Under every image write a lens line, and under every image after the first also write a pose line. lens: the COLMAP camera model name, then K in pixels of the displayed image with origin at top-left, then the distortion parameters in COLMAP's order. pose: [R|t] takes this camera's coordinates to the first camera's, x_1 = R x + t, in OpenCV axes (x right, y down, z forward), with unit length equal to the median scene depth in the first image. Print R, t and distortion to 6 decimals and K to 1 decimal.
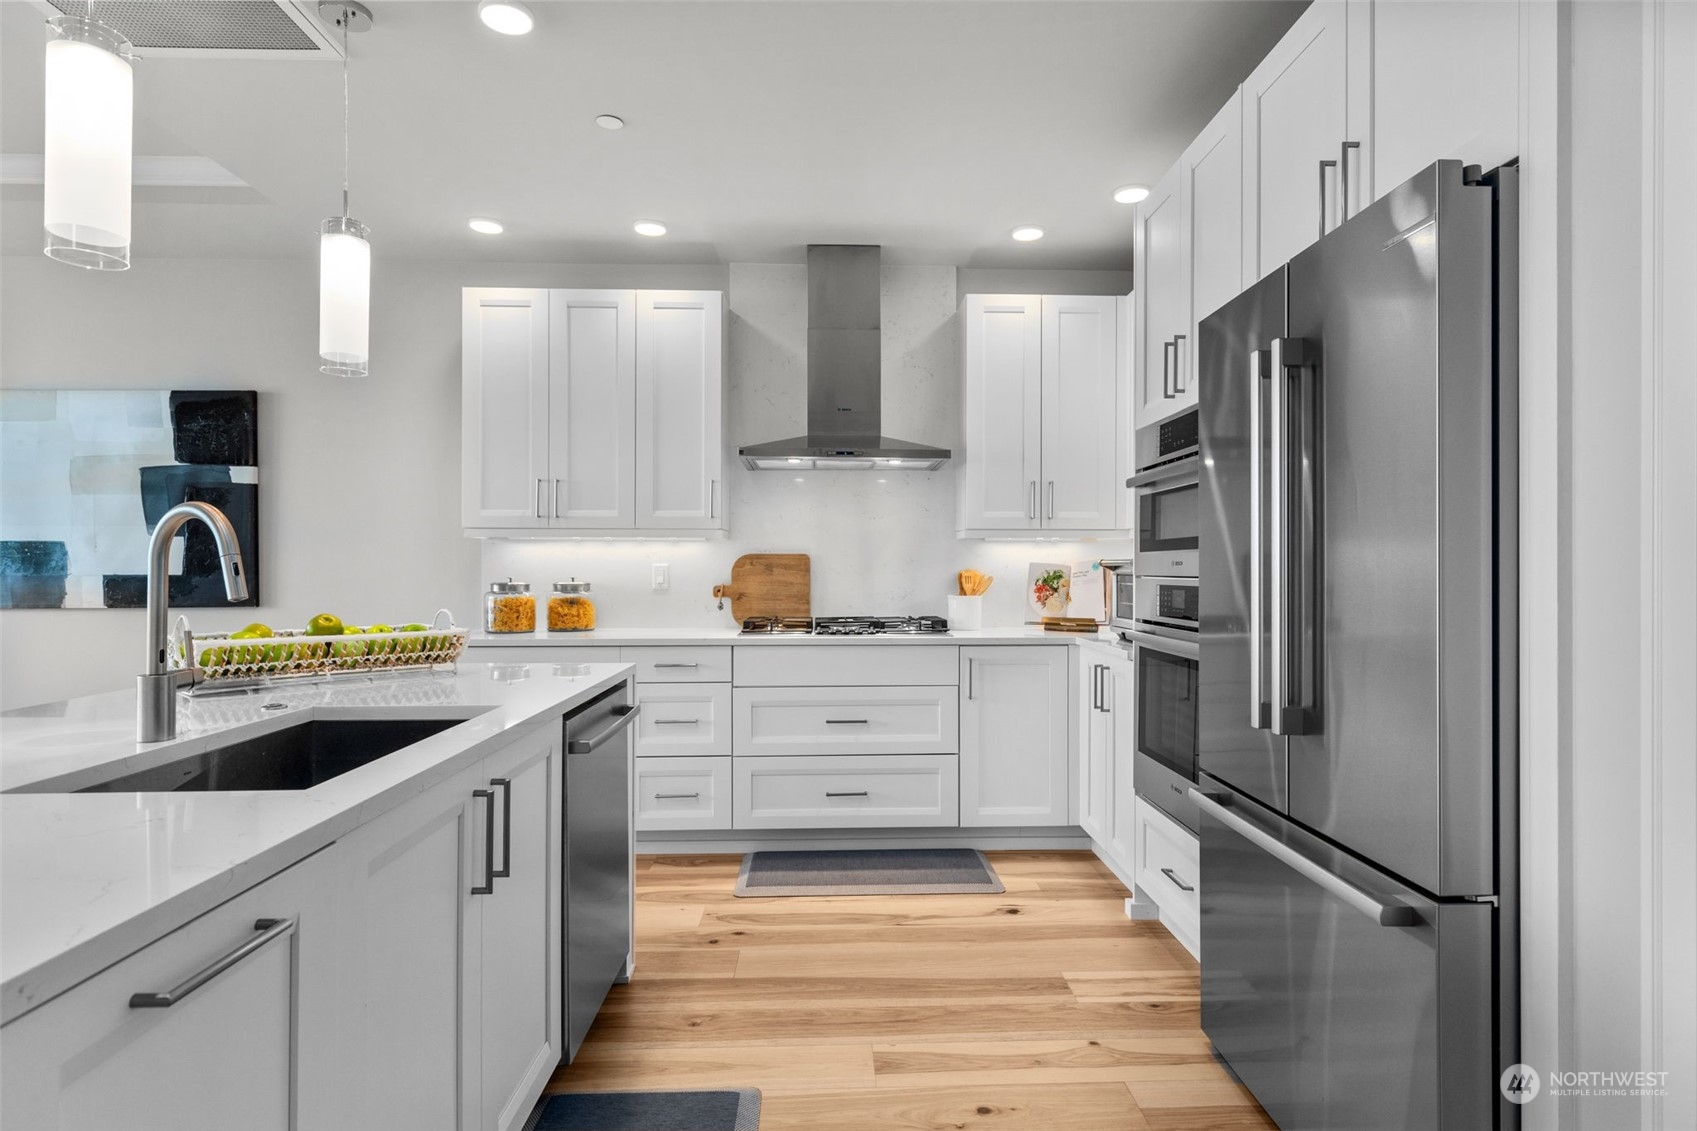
lens RADIAL K [[931.9, 0, 841.1], [0, 931.9, 563.4], [0, 0, 1]] dist [-0.003221, 0.000995]
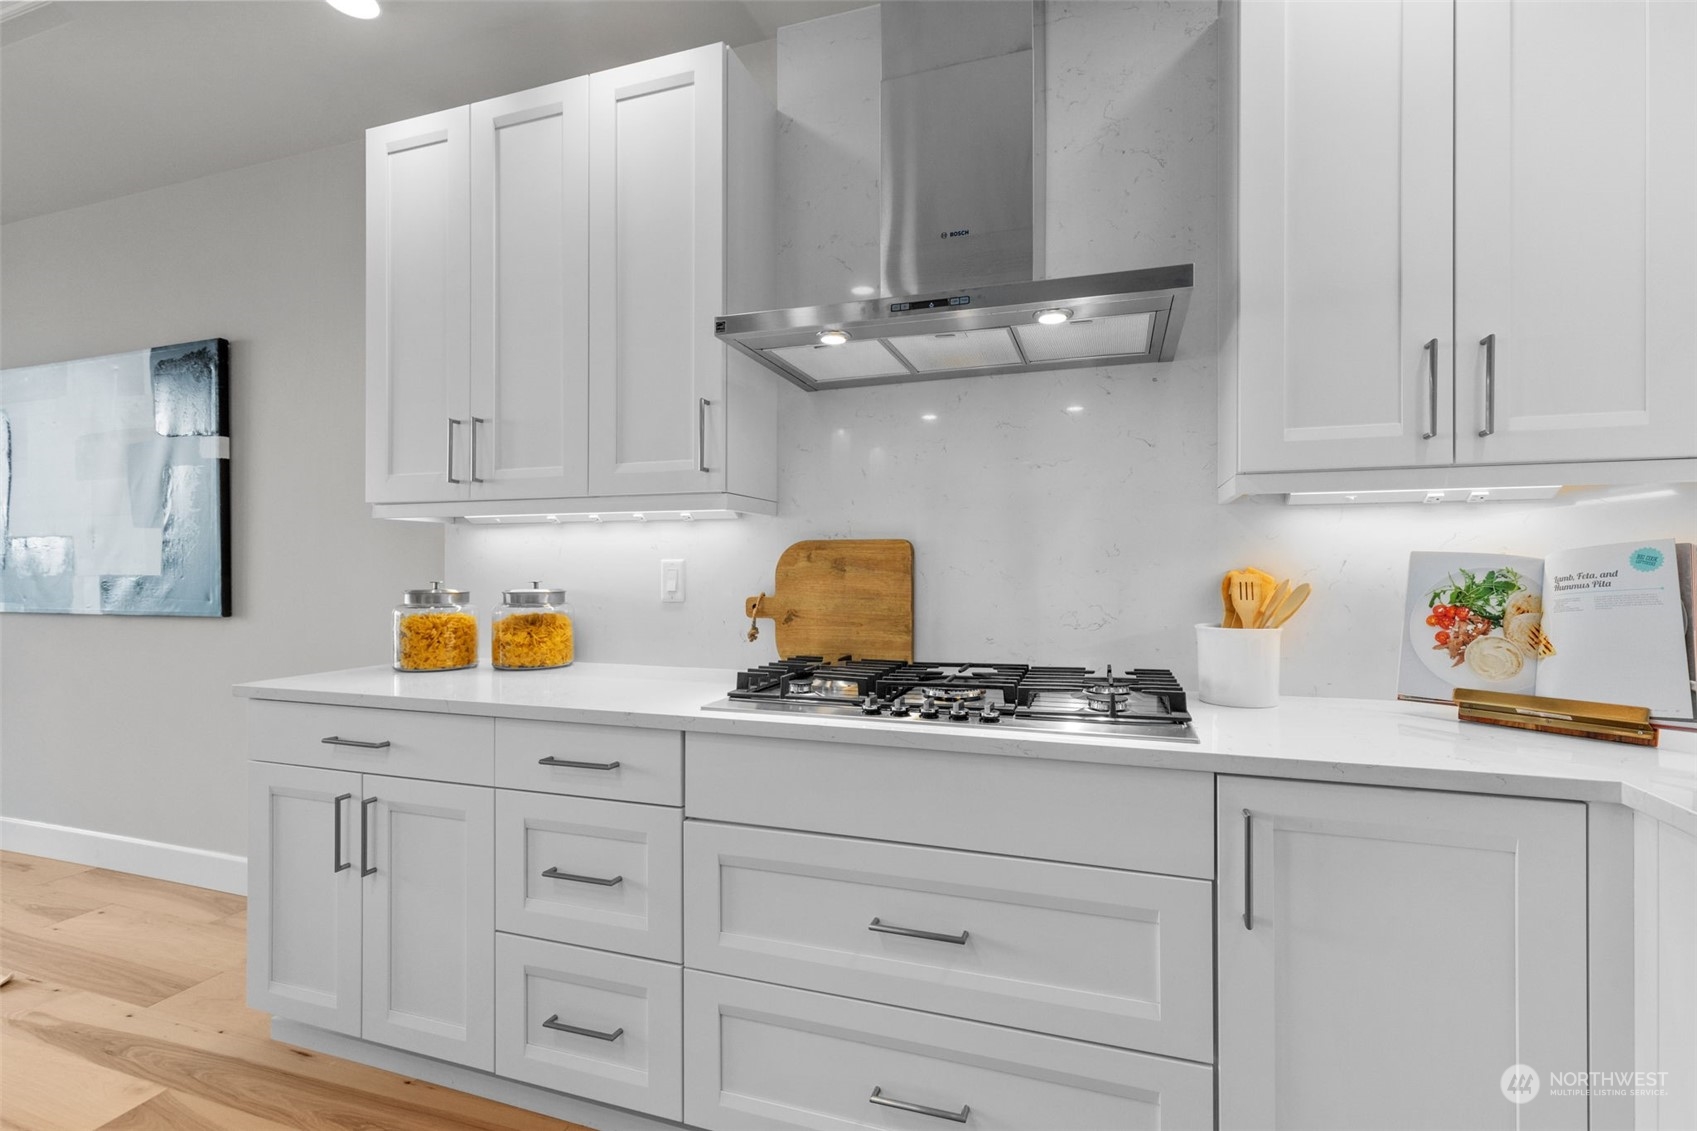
lens RADIAL K [[764.4, 0, 850.5], [0, 764.4, 566.1], [0, 0, 1]] dist [0.000281, -0.000343]
pose [[0.938264, -0.001556, -0.345915, 0.086747], [0.002720, 0.999992, 0.002877, 0.004010], [0.345908, -0.003640, 0.938261, 0.600976]]
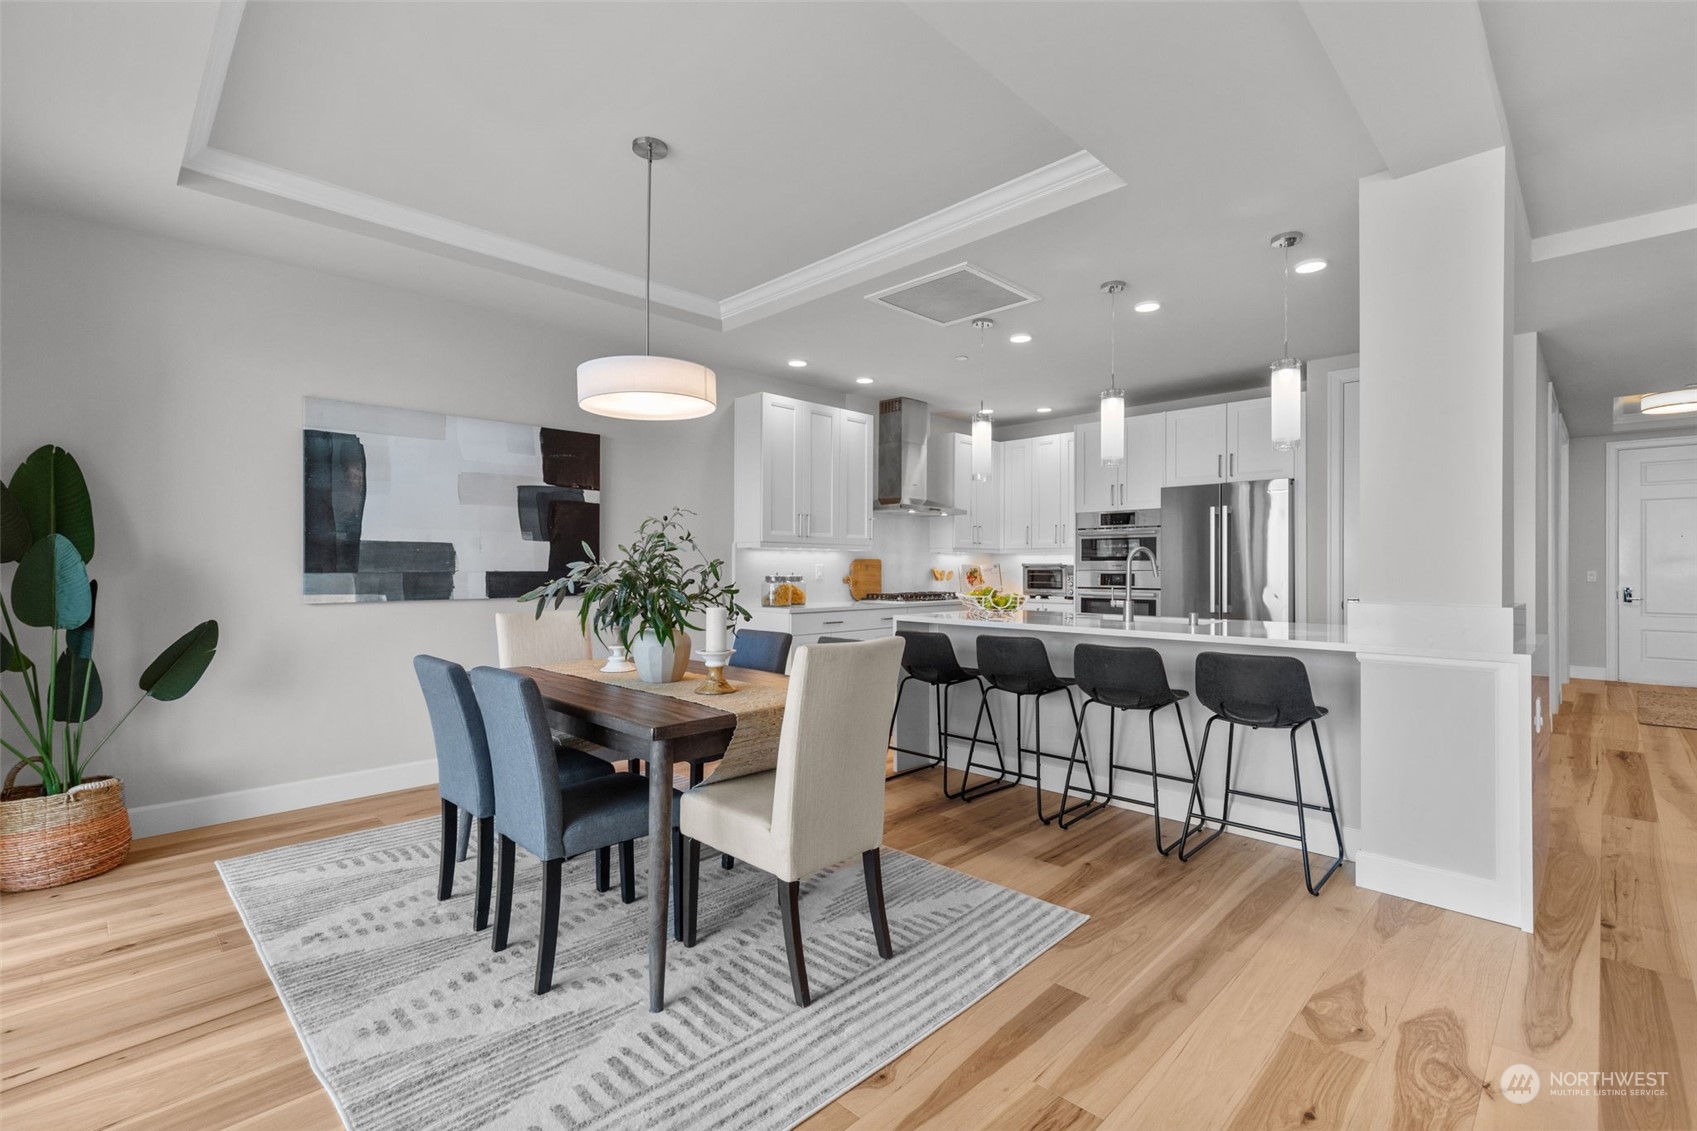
lens RADIAL K [[764.4, 0, 851.1], [0, 764.4, 562.9], [0, 0, 1]] dist [0.000281, -0.000343]
pose [[0.721441, 0.005747, 0.692452, -1.170739], [-0.004585, 0.999983, -0.003522, 0.002920], [-0.692461, -0.000633, 0.721455, -0.058002]]
